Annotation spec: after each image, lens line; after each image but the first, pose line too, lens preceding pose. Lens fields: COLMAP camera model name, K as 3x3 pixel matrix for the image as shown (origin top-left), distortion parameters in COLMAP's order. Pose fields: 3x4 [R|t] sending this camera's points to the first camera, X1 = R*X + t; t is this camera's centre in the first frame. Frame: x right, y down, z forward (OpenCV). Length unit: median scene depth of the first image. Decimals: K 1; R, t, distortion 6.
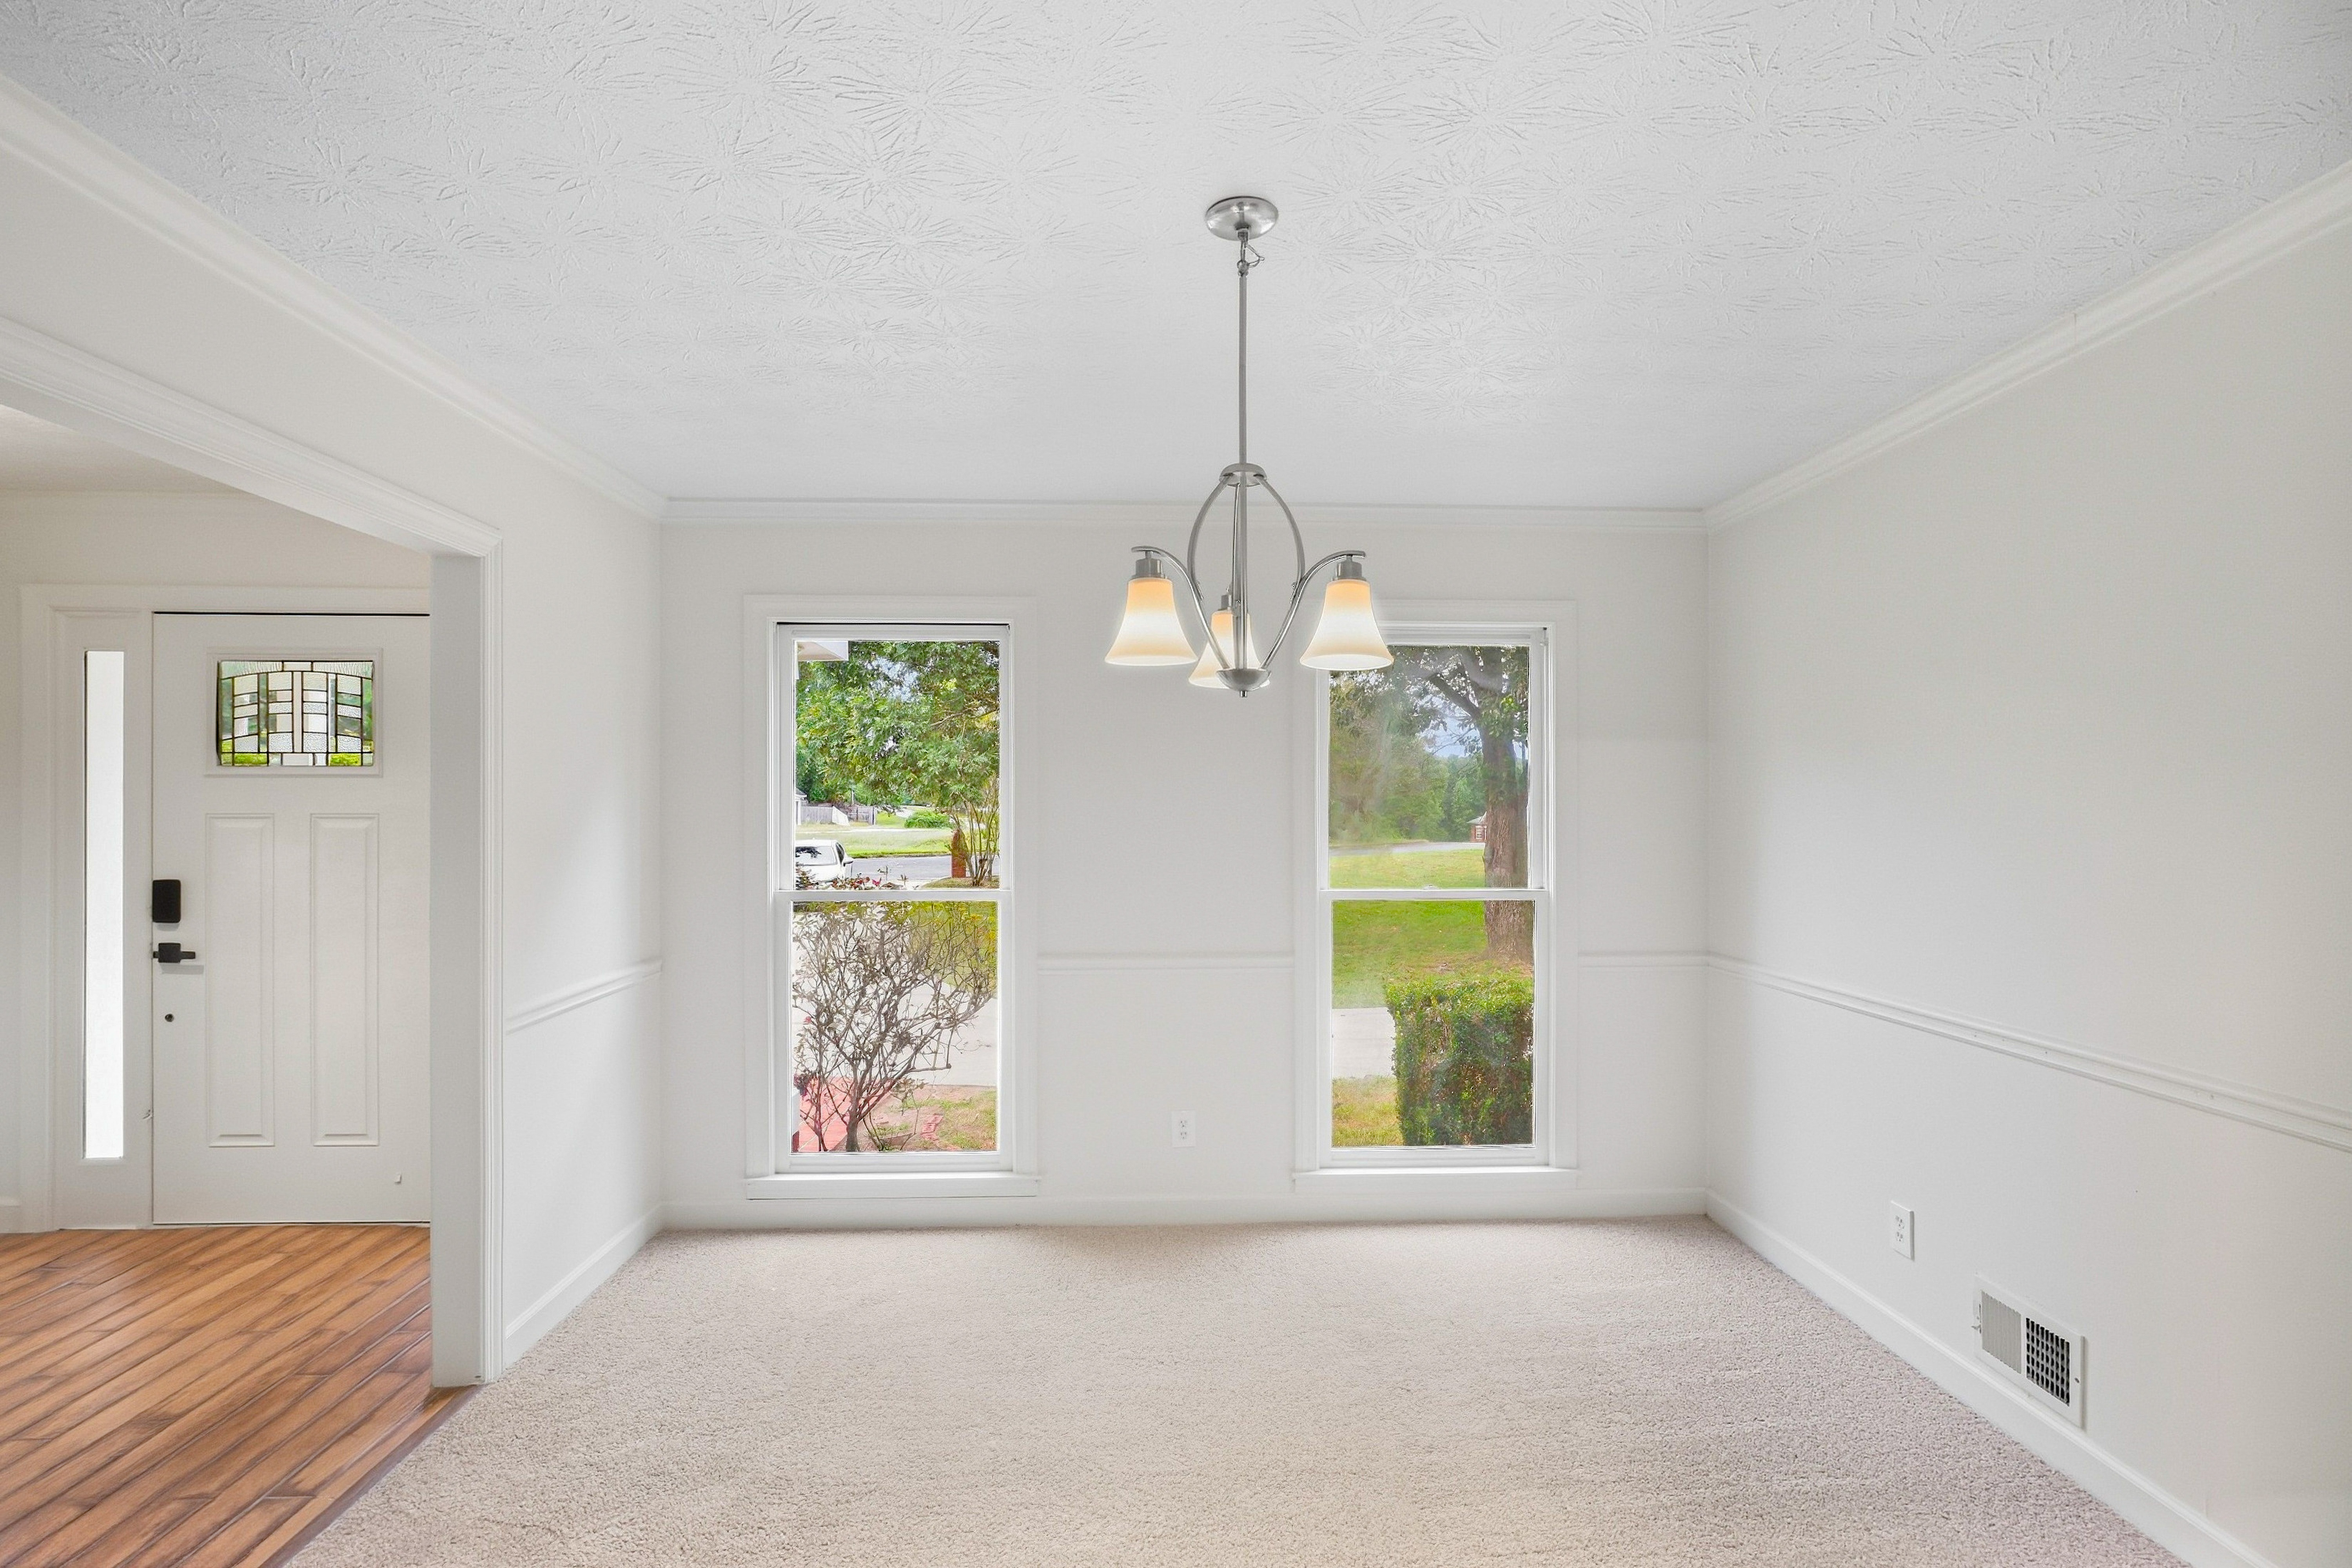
lens RADIAL K [[1075.9, 0, 1173.8], [0, 1075.9, 793.8], [0, 0, 1]] dist [-0.002132, 0.000231]
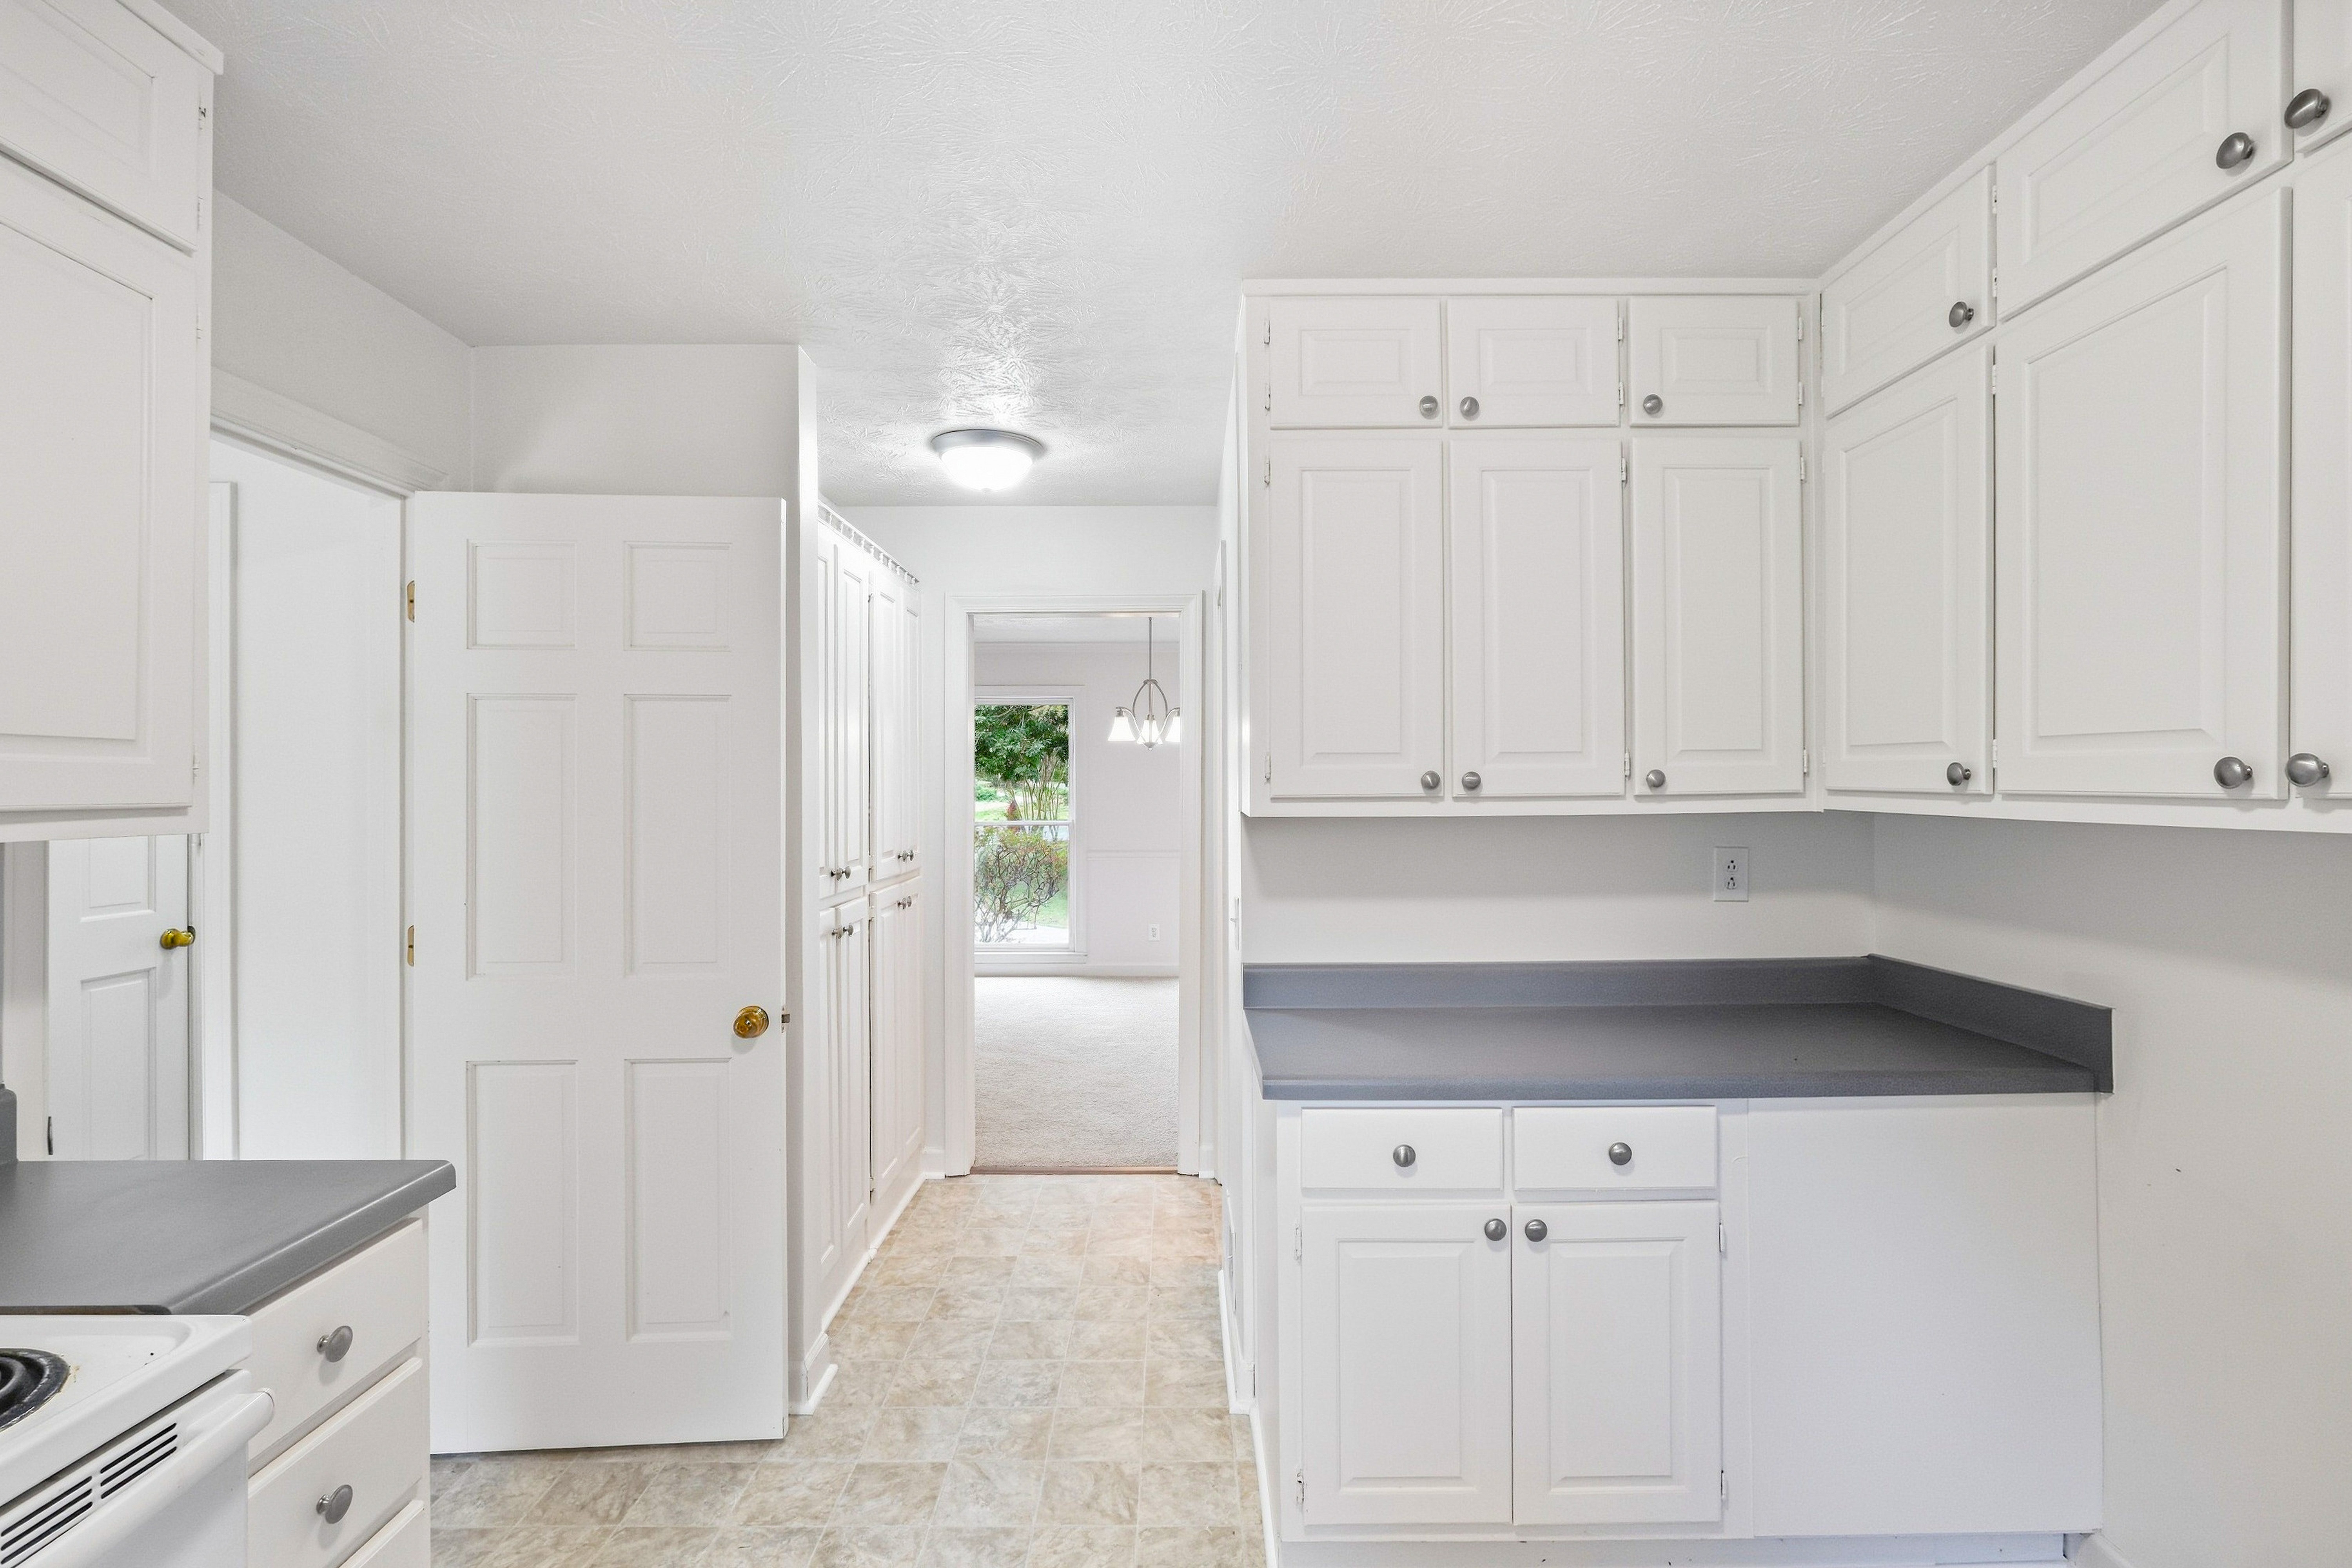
lens RADIAL K [[1099.4, 0, 1176.0], [0, 1099.4, 784.0], [0, 0, 1]] dist [-0.000657, 0.000929]
pose [[0.999309, -0.002896, -0.037056, 0.037539], [0.003411, 0.999898, 0.013849, -0.004528], [0.037012, -0.013966, 0.999217, -0.328523]]
